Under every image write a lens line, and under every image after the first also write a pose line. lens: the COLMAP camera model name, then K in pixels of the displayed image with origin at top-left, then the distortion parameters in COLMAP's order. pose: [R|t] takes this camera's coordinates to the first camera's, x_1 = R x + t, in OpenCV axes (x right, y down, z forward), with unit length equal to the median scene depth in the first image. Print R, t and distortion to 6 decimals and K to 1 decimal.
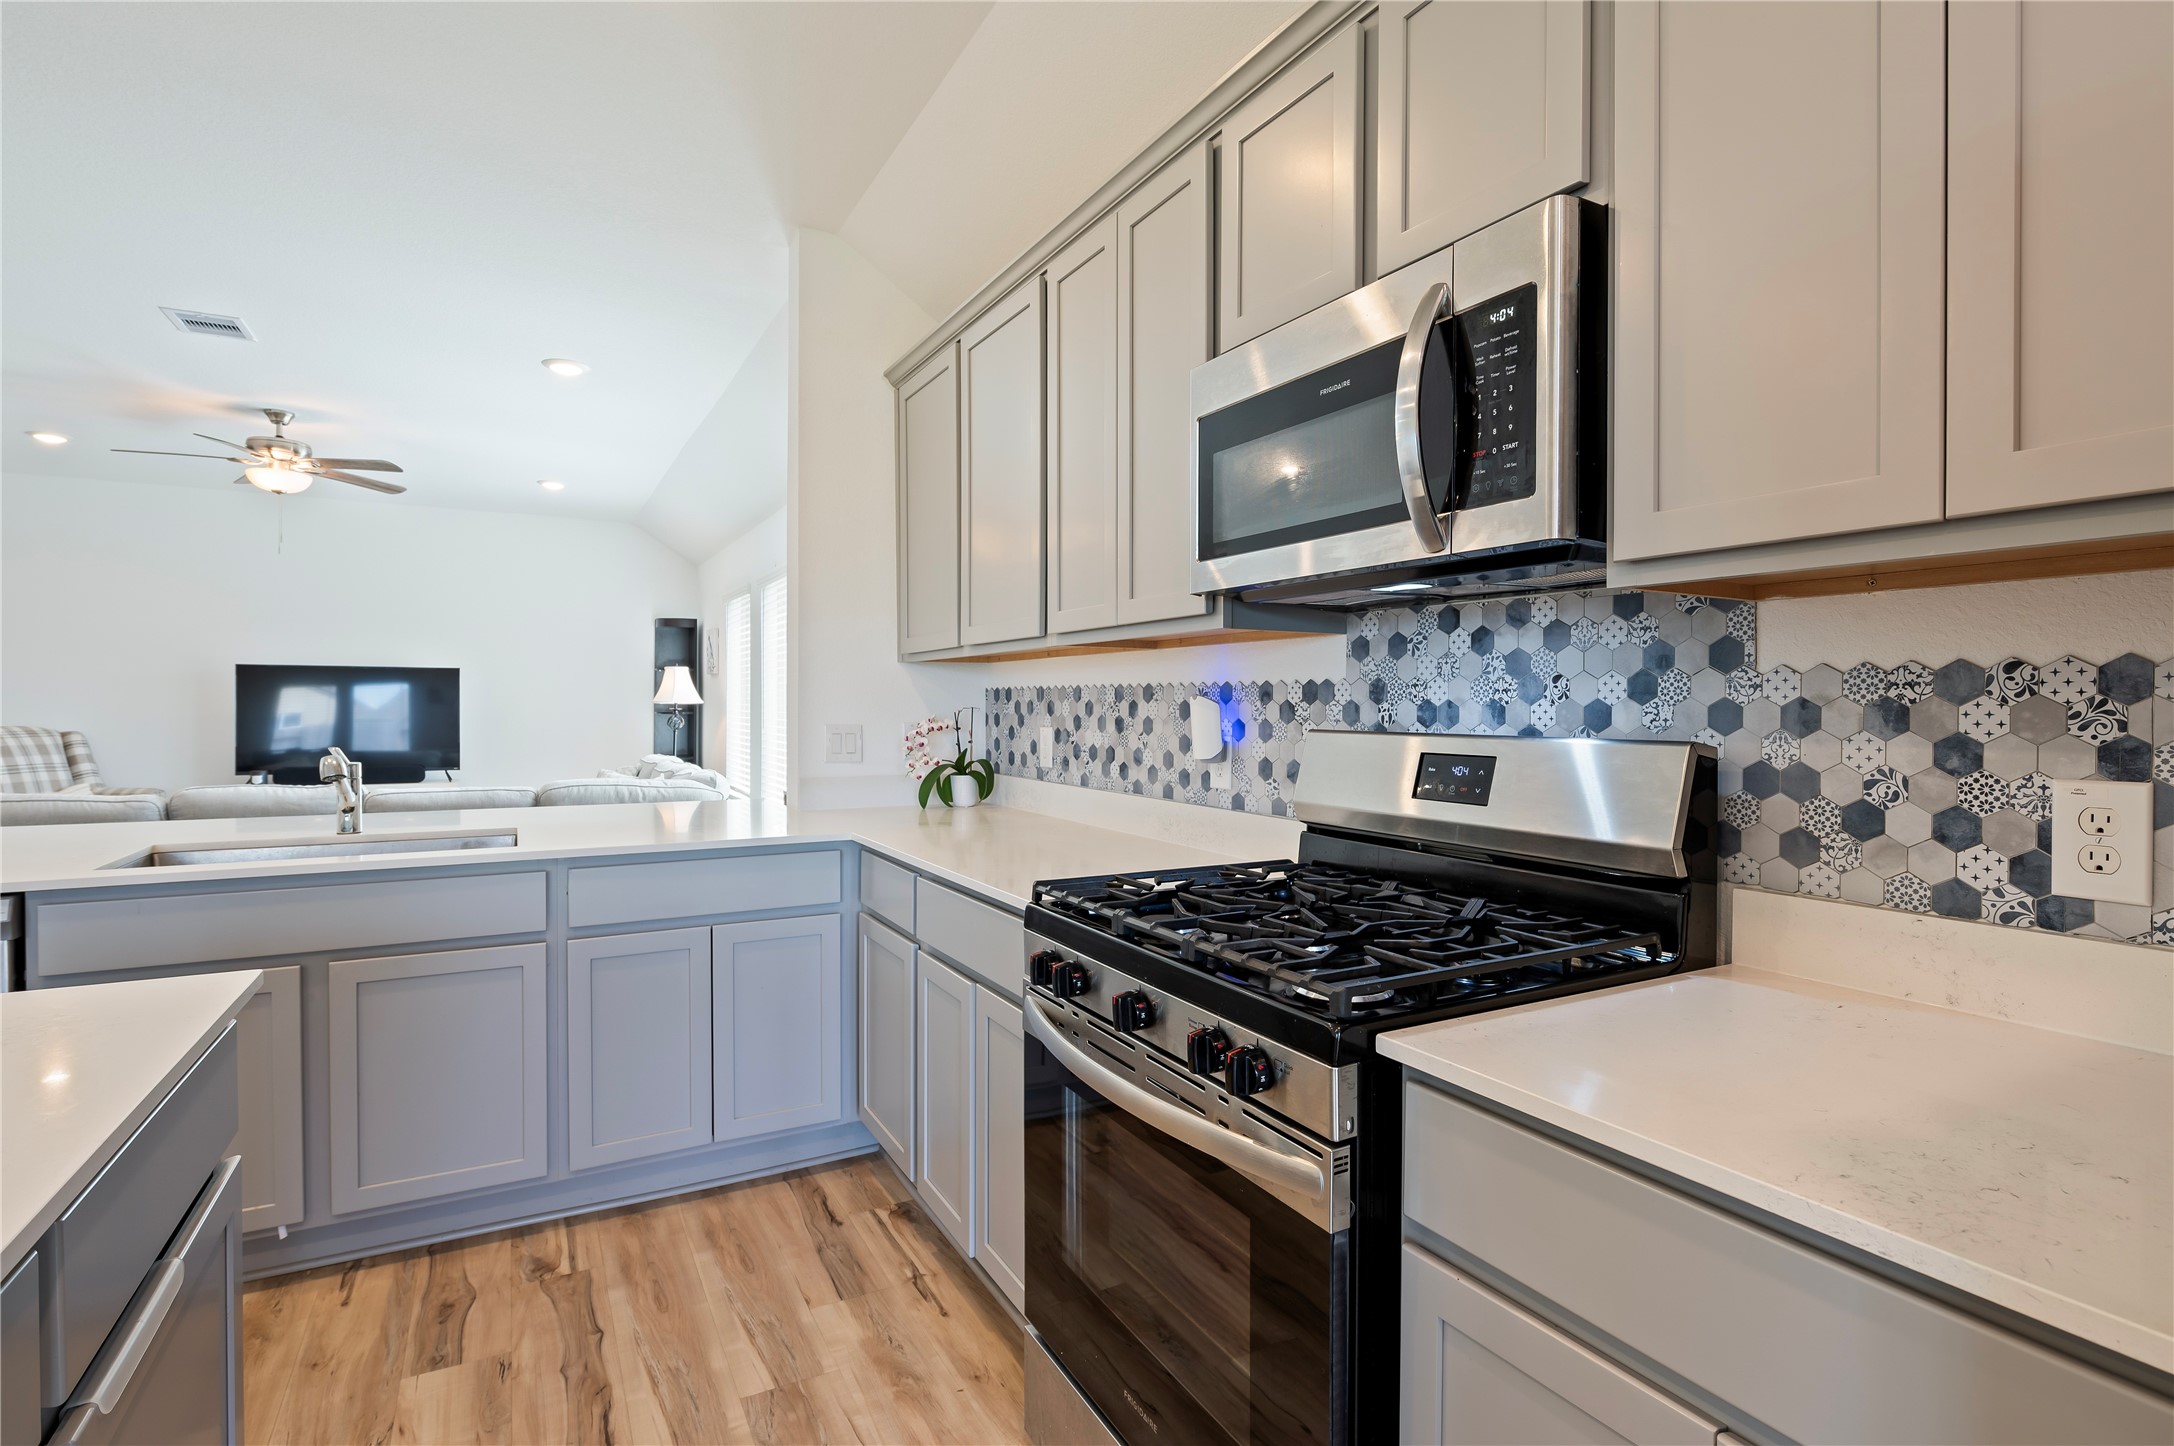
lens RADIAL K [[1054.2, 0, 1082.3], [0, 1054.2, 715.3], [0, 0, 1]] dist [-0.001992, 0.000490]
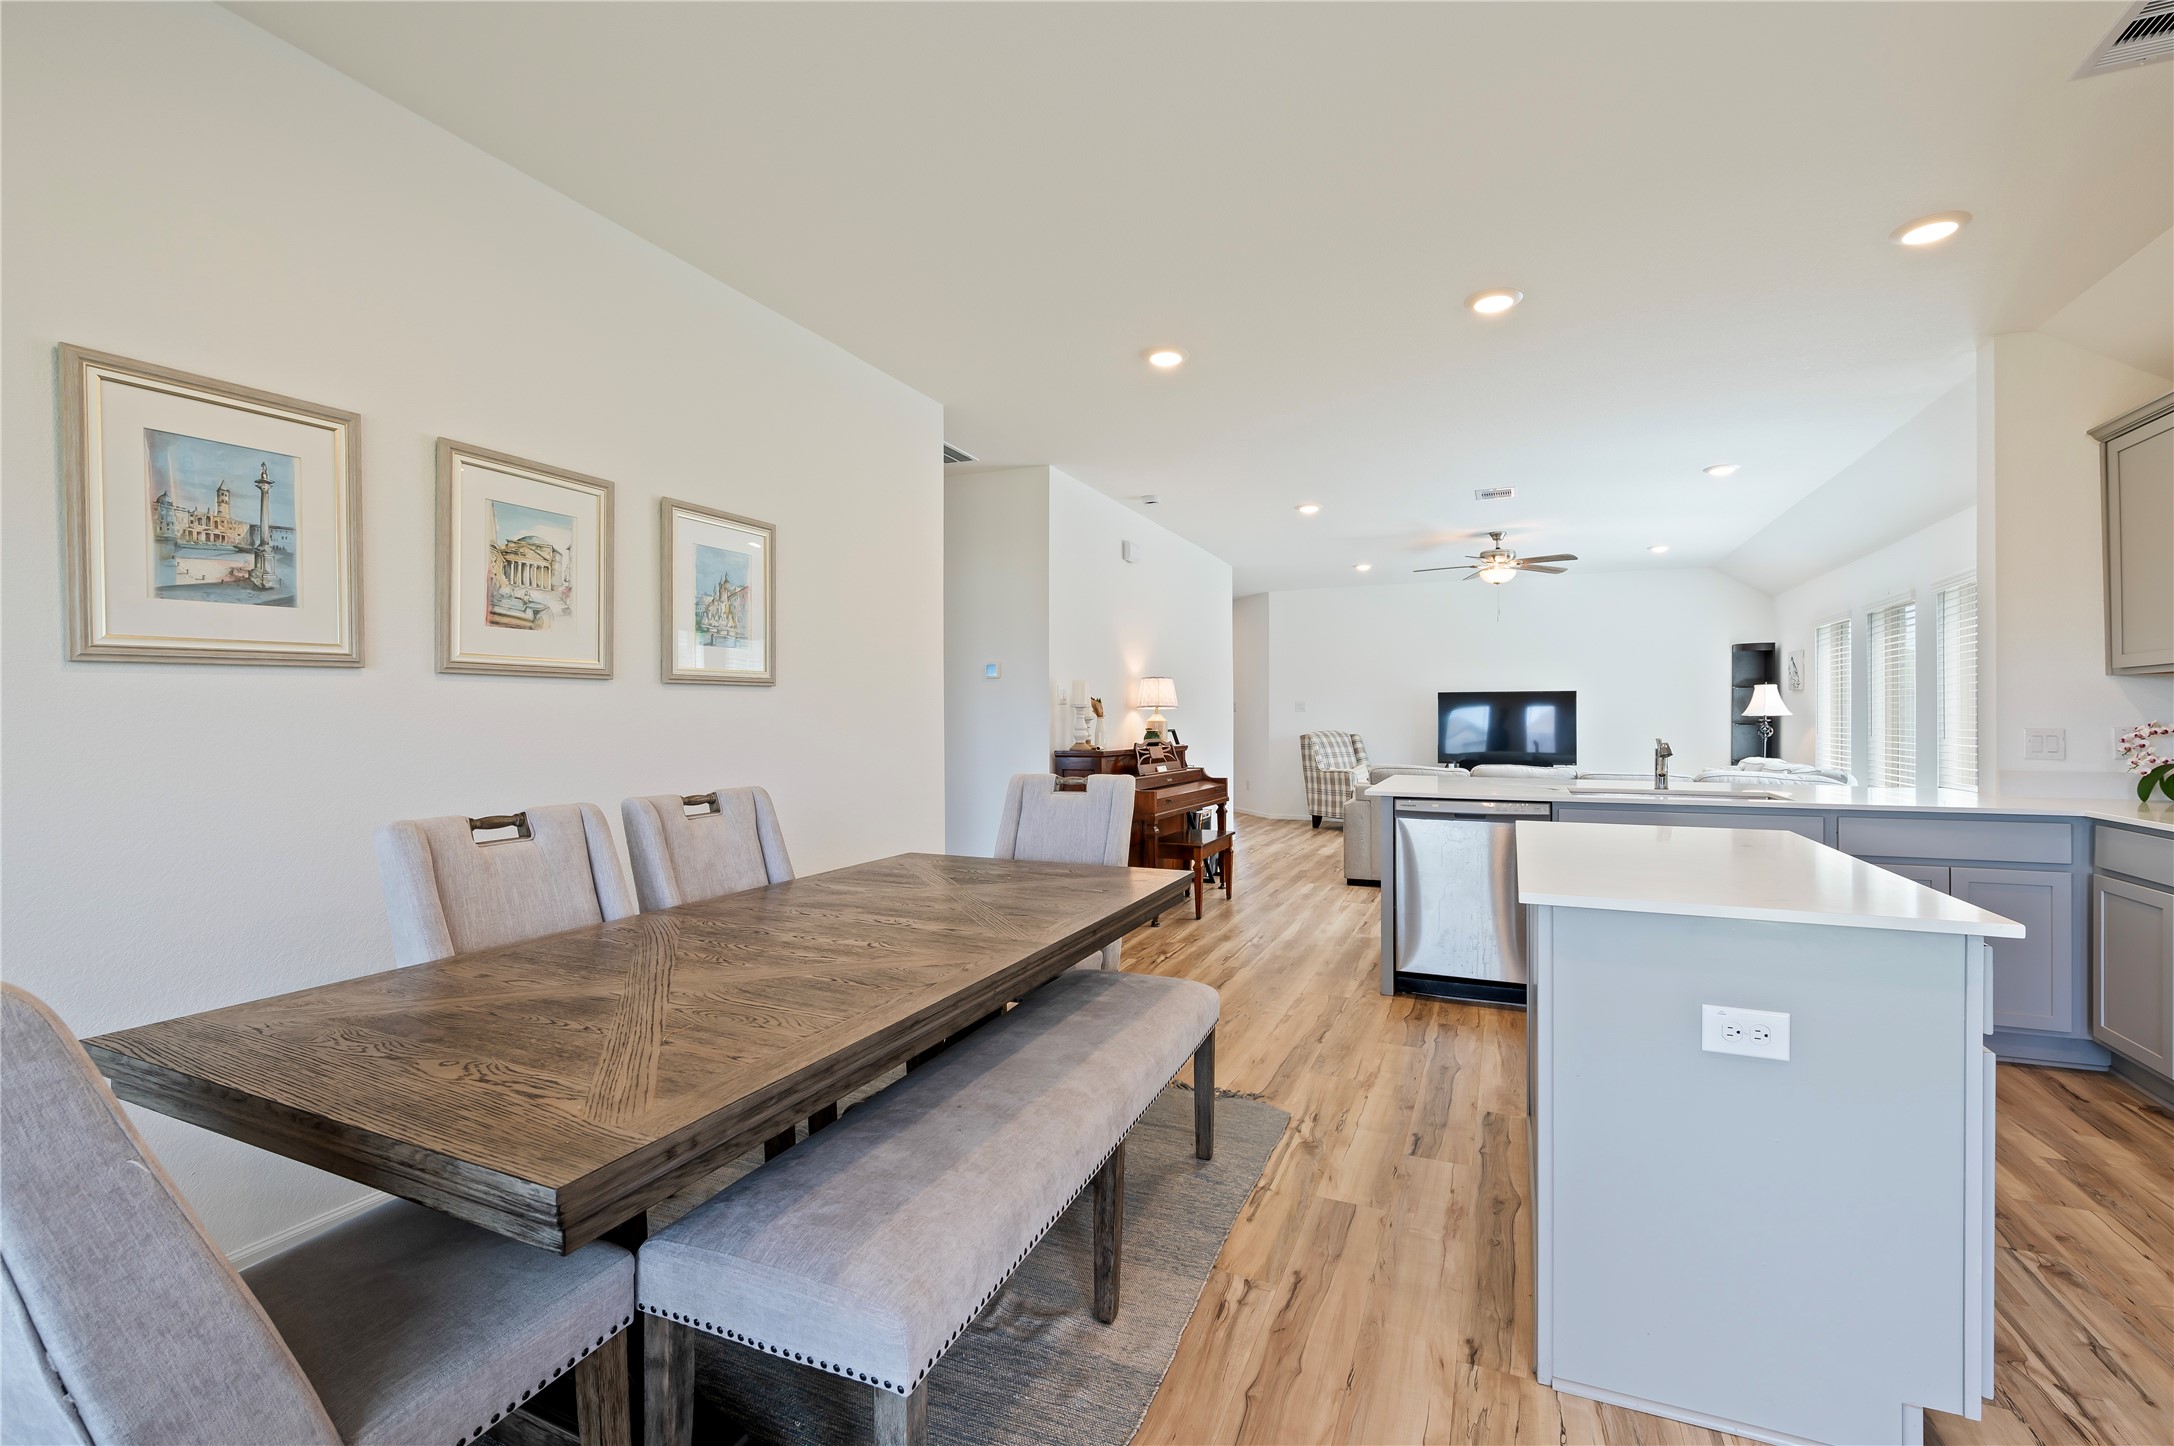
lens RADIAL K [[899.2, 0, 1112.9], [0, 899.2, 715.8], [0, 0, 1]] dist [-0.013533, -0.000104]
pose [[0.599859, -0.006271, -0.800081, -0.067299], [-0.005355, 0.999915, -0.011853, 0.015058], [0.800088, 0.011395, 0.599774, -0.594265]]
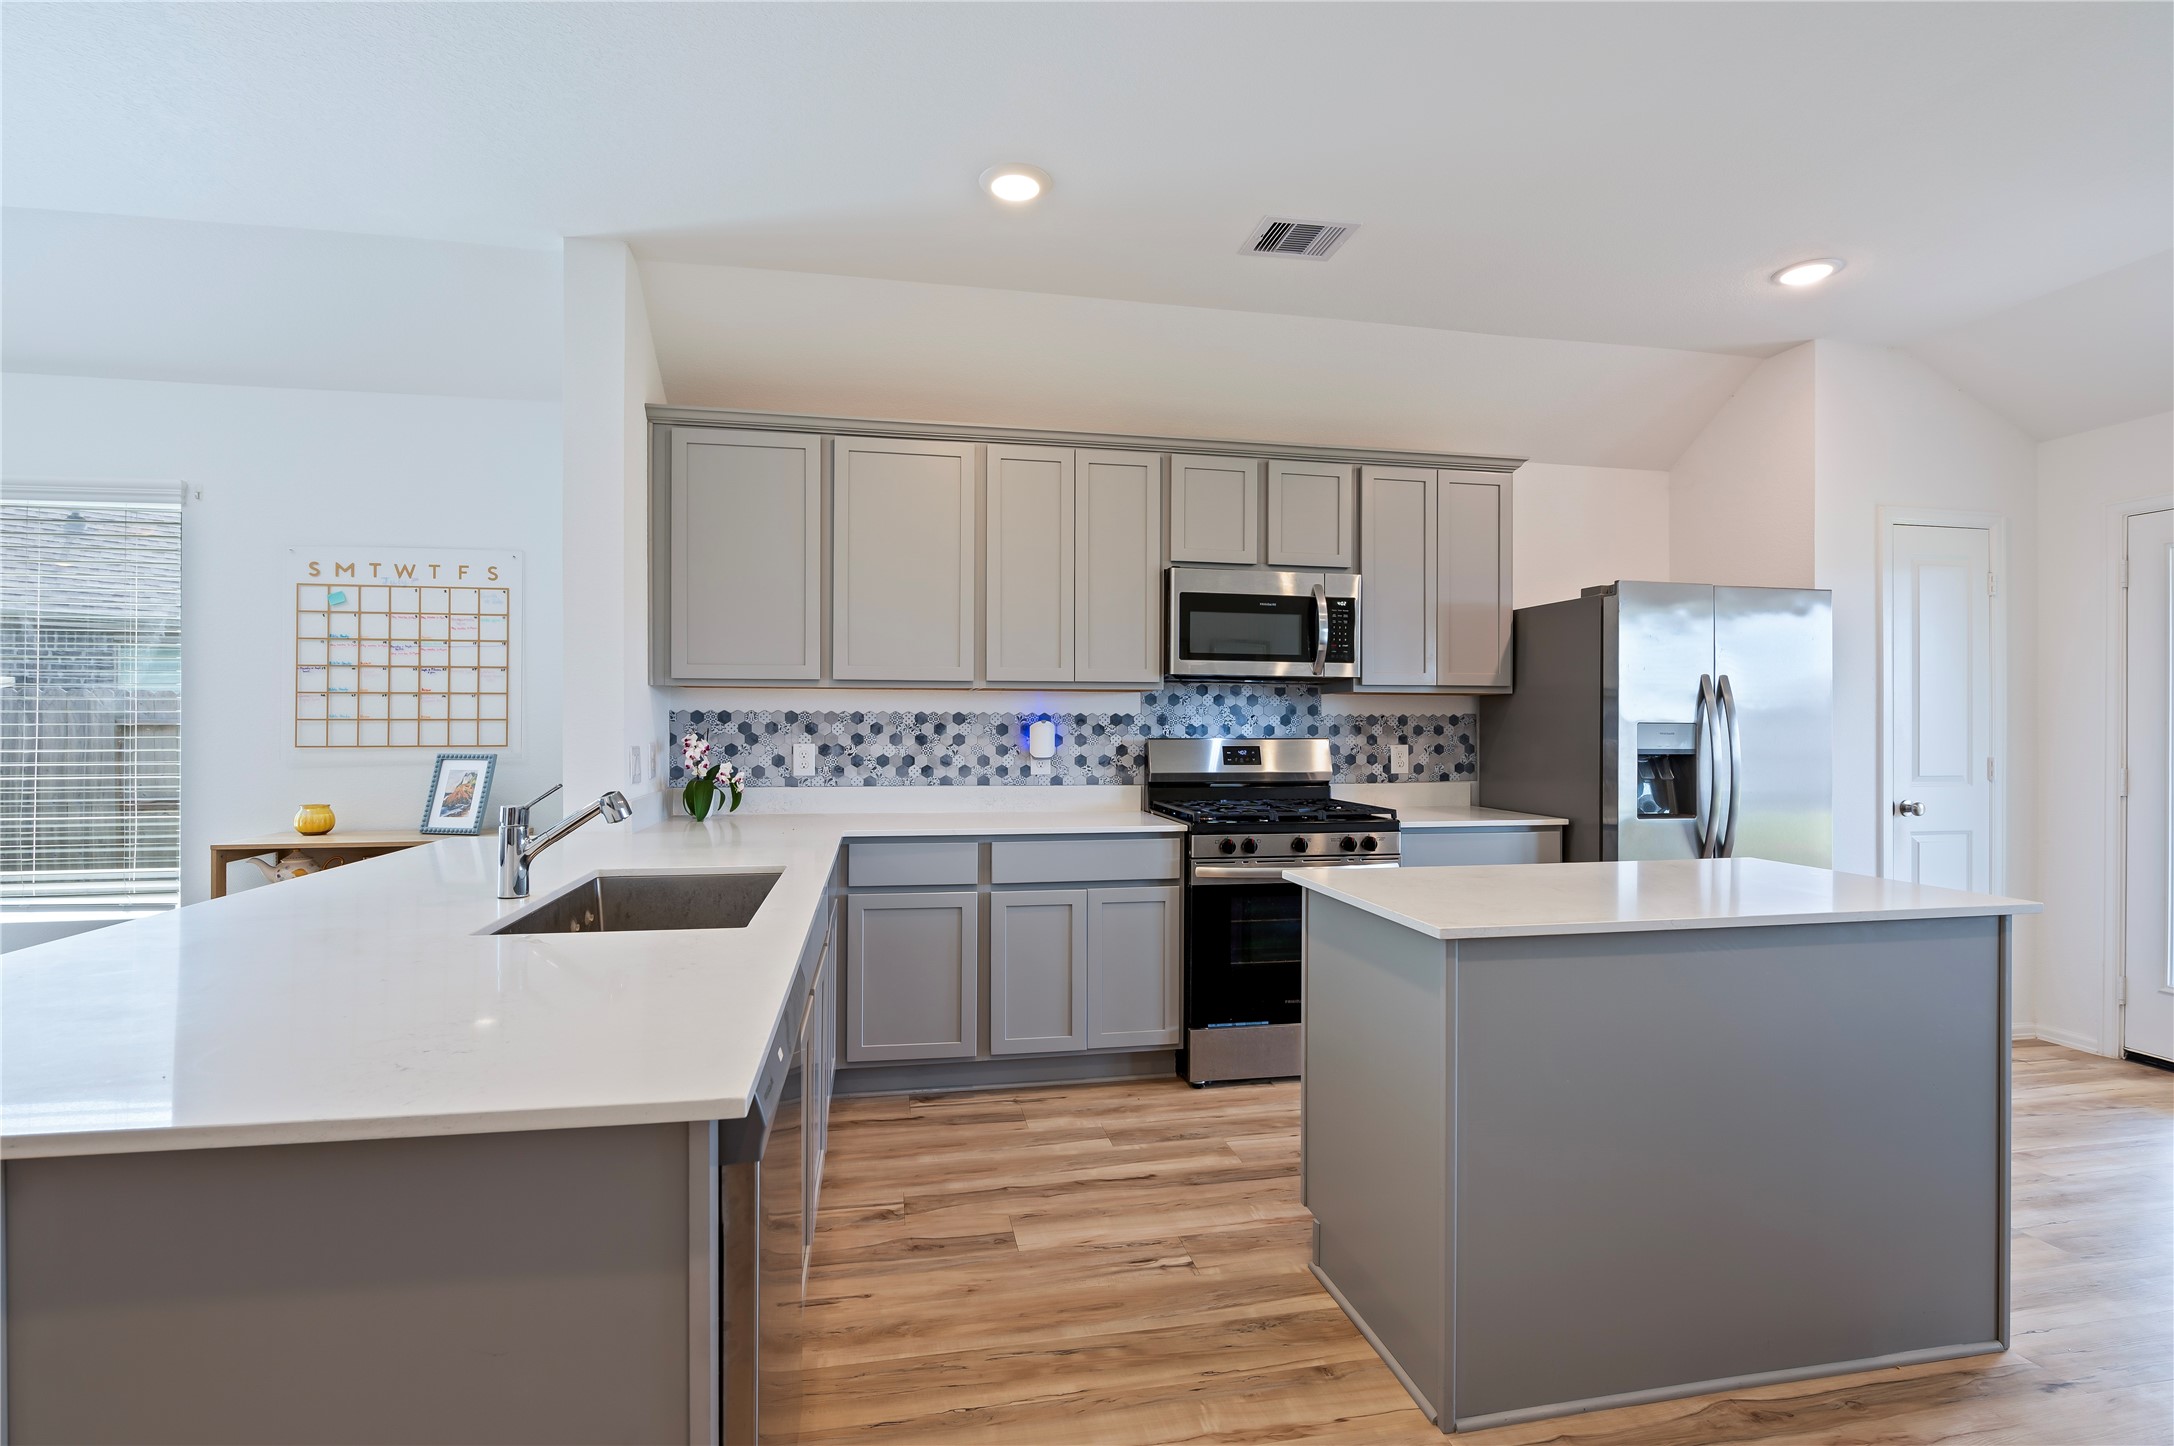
lens RADIAL K [[974.1, 0, 1087.0], [0, 974.1, 723.0], [0, 0, 1]] dist [-0.002027, -0.000265]
pose [[0.317847, 0.001199, 0.948141, -1.207691], [0.007780, 0.999962, -0.003873, -0.007451], [-0.948110, 0.008608, 0.317826, 0.369561]]
